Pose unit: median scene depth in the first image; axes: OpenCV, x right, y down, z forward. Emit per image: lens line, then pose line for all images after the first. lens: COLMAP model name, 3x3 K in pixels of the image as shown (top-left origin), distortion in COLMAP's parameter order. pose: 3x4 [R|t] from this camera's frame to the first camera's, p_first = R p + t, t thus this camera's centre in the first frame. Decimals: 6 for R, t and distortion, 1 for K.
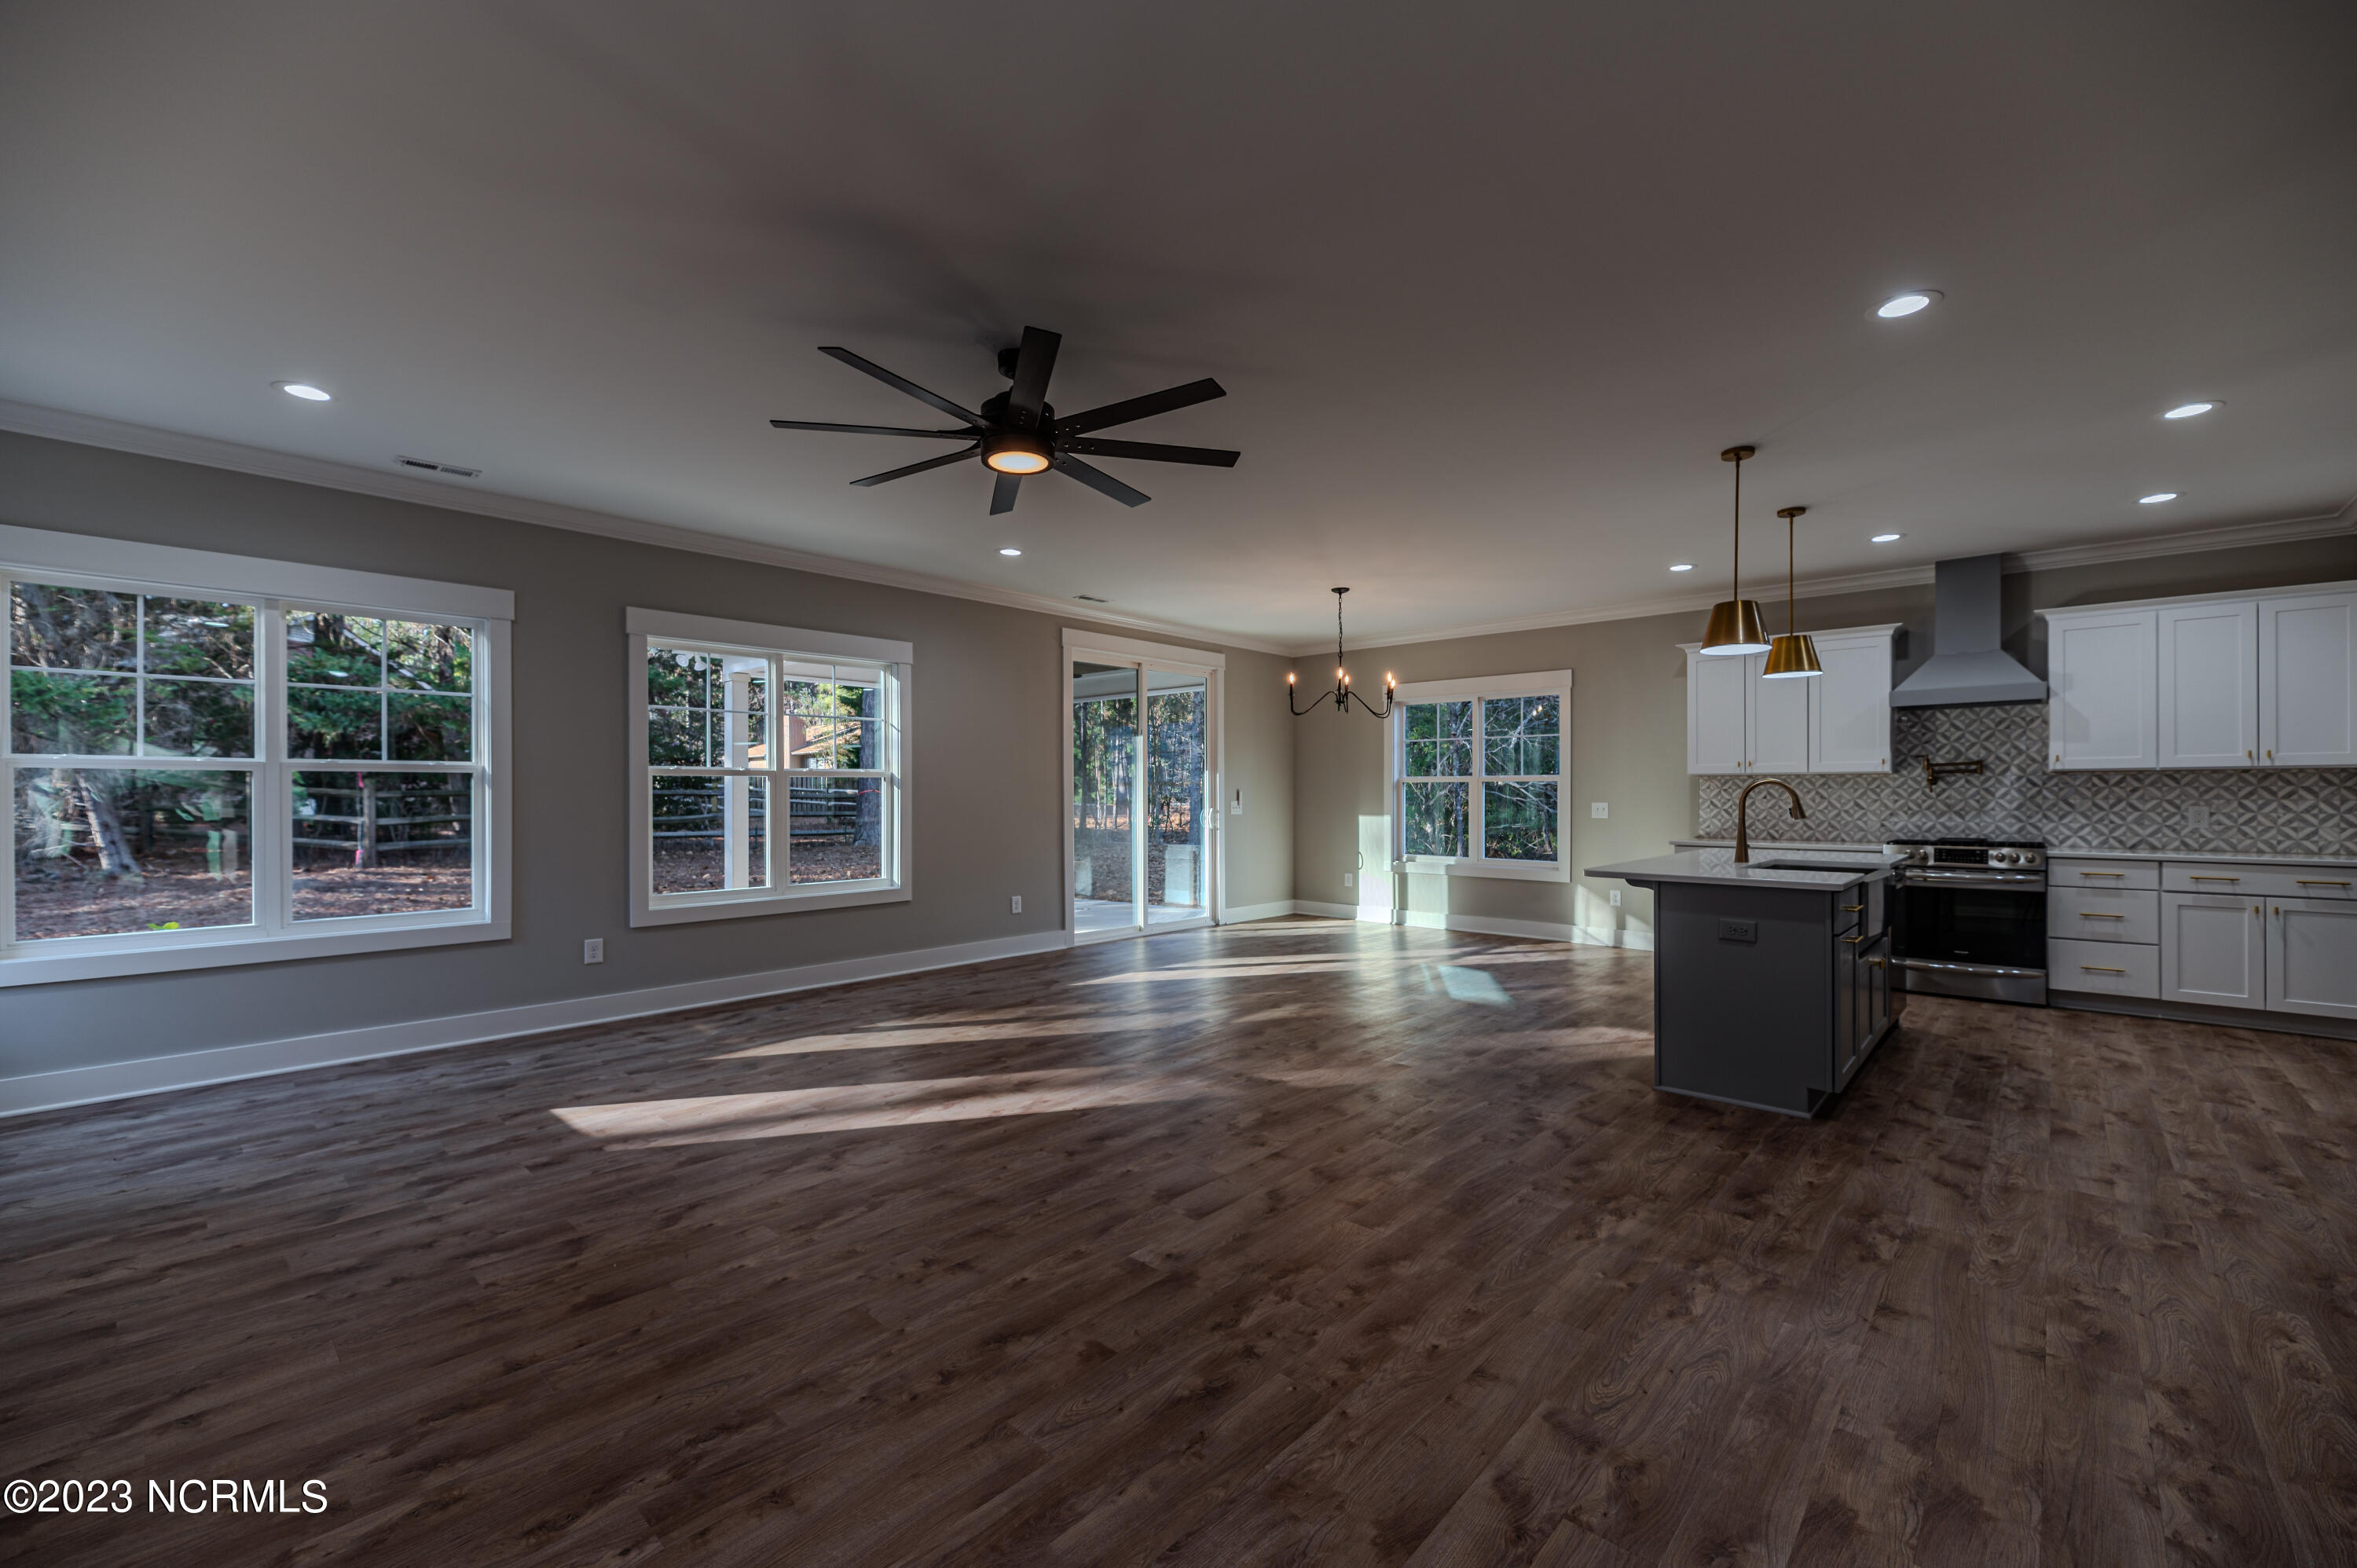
lens RADIAL K [[952.7, 0, 1186.0], [0, 952.7, 785.9], [0, 0, 1]] dist [-0.001027, -0.000061]
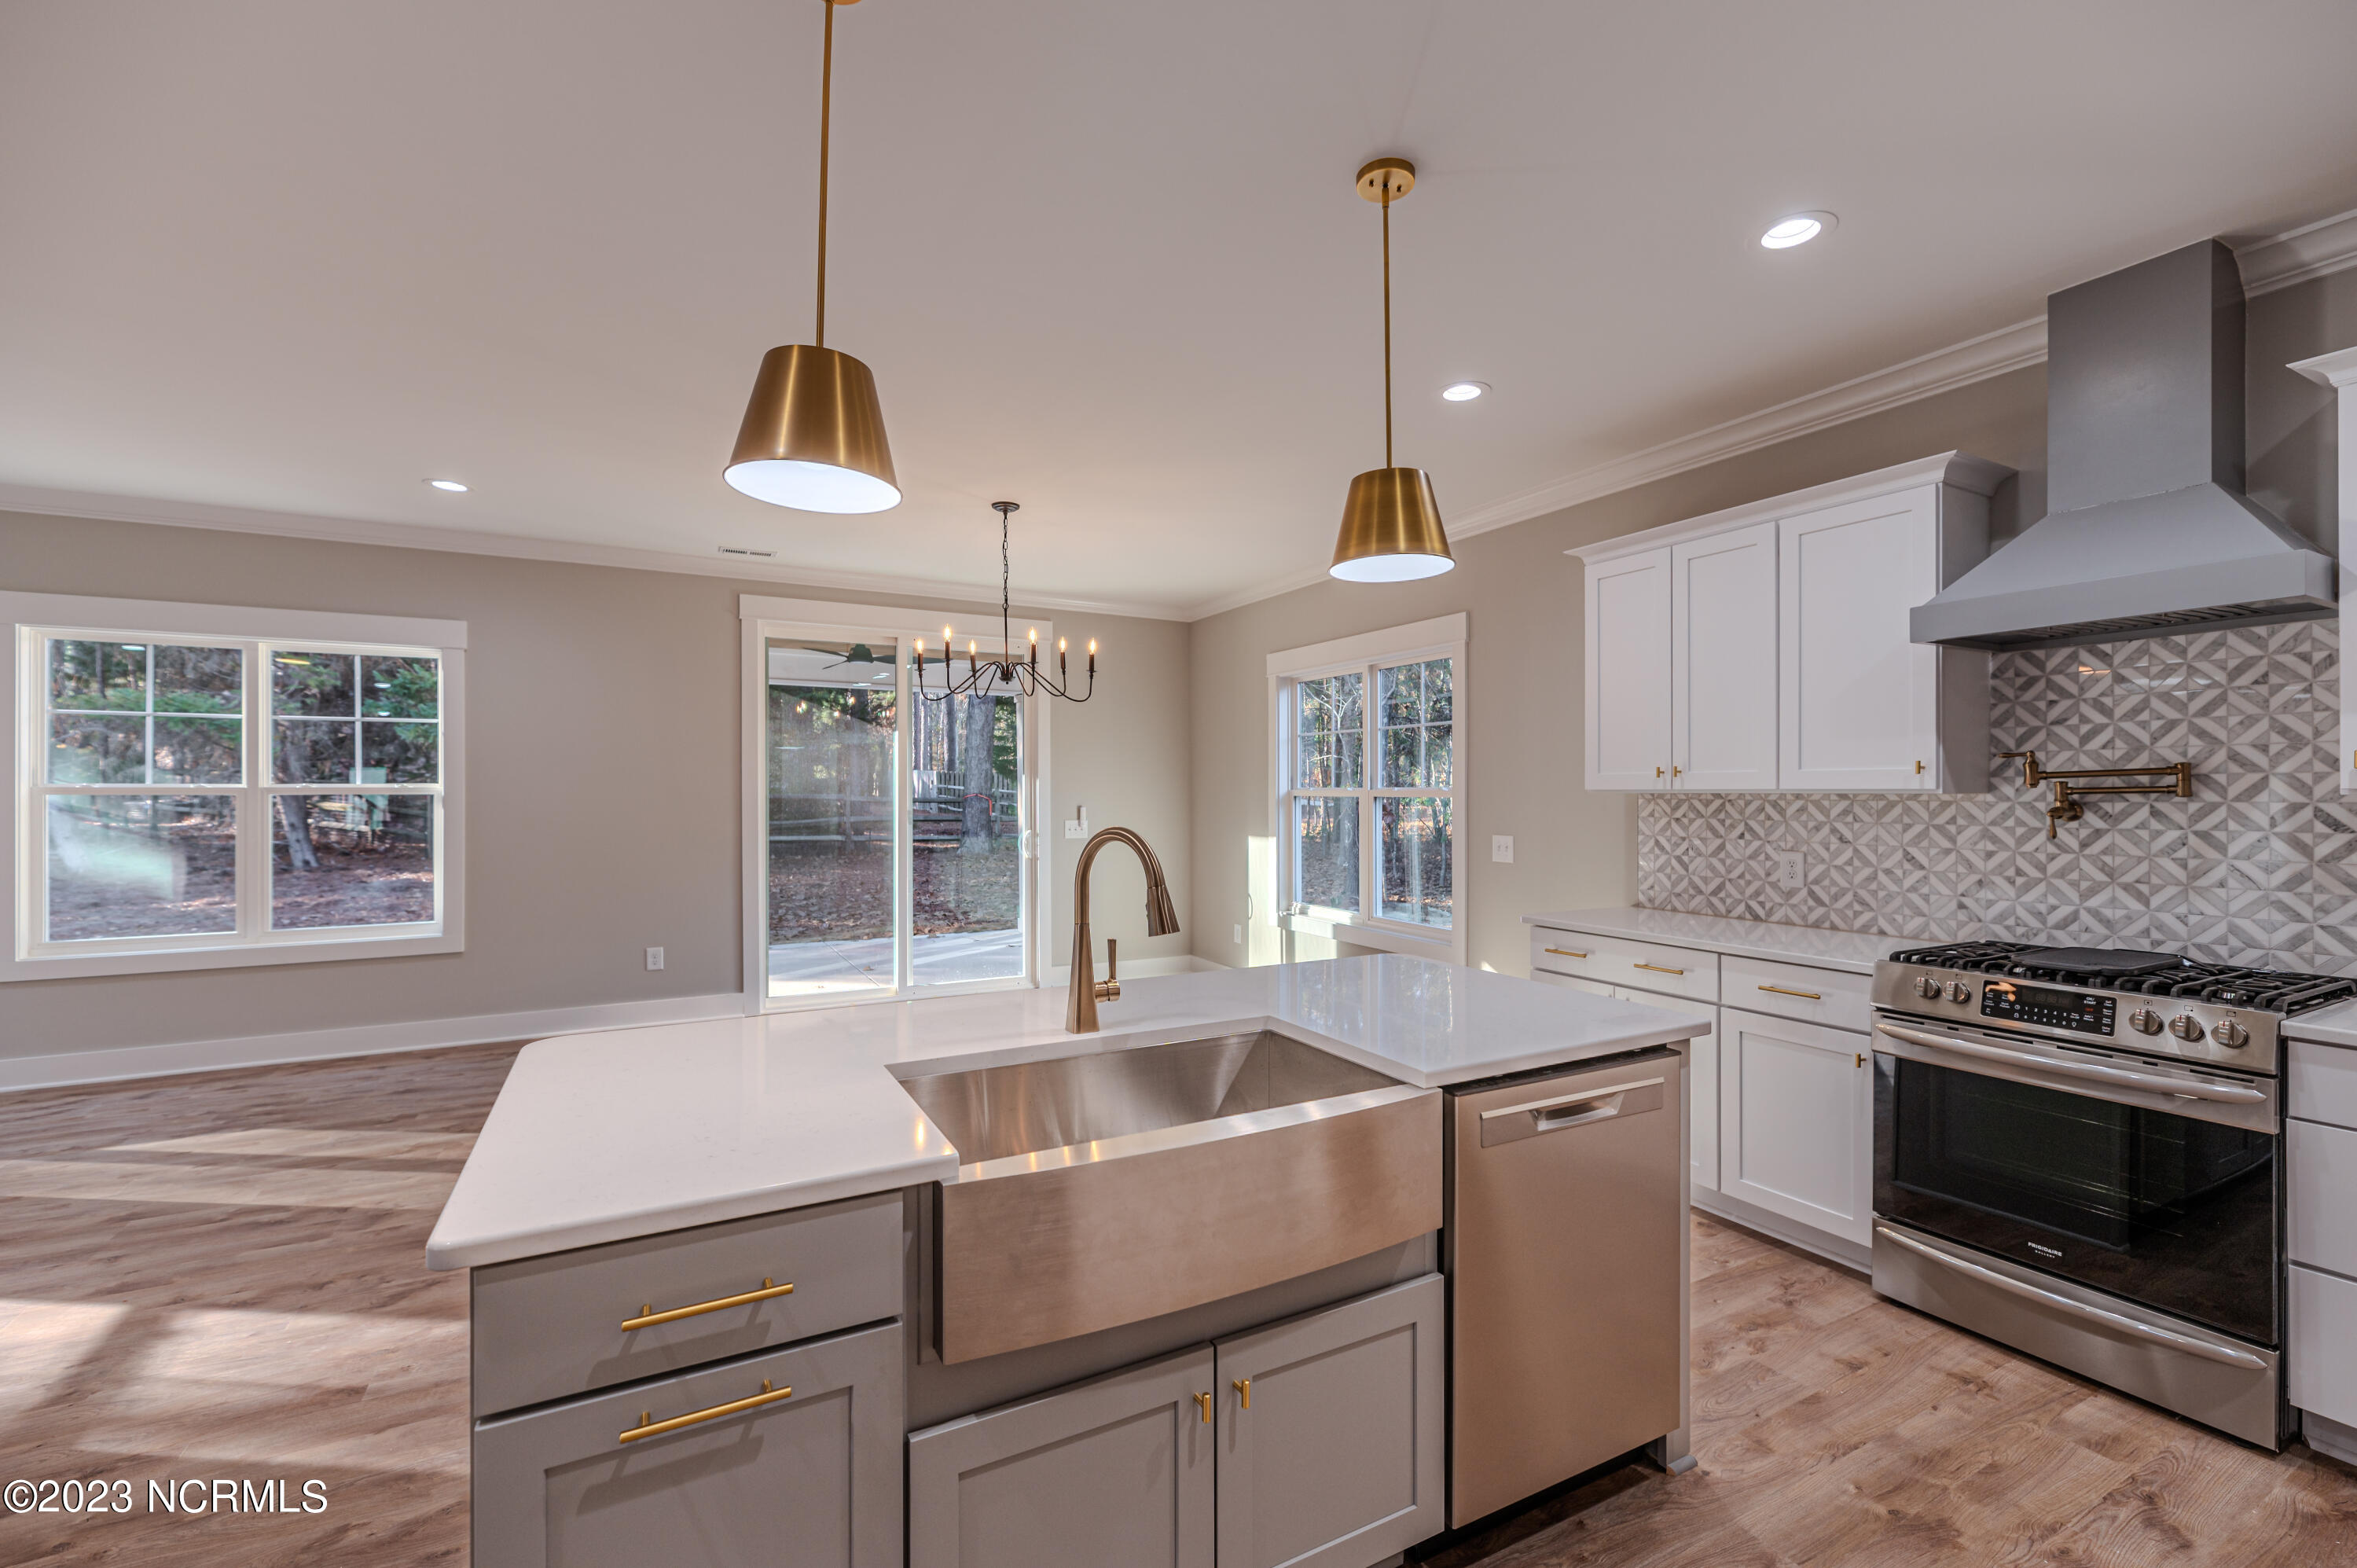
lens RADIAL K [[994.6, 0, 1178.5], [0, 994.6, 784.0], [0, 0, 1]] dist [0.000756, 0.000122]
pose [[0.944247, -0.000291, -0.329237, 0.831074], [0.000805, 0.999999, 0.001425, -0.027822], [0.329236, -0.001611, 0.944246, 0.664246]]
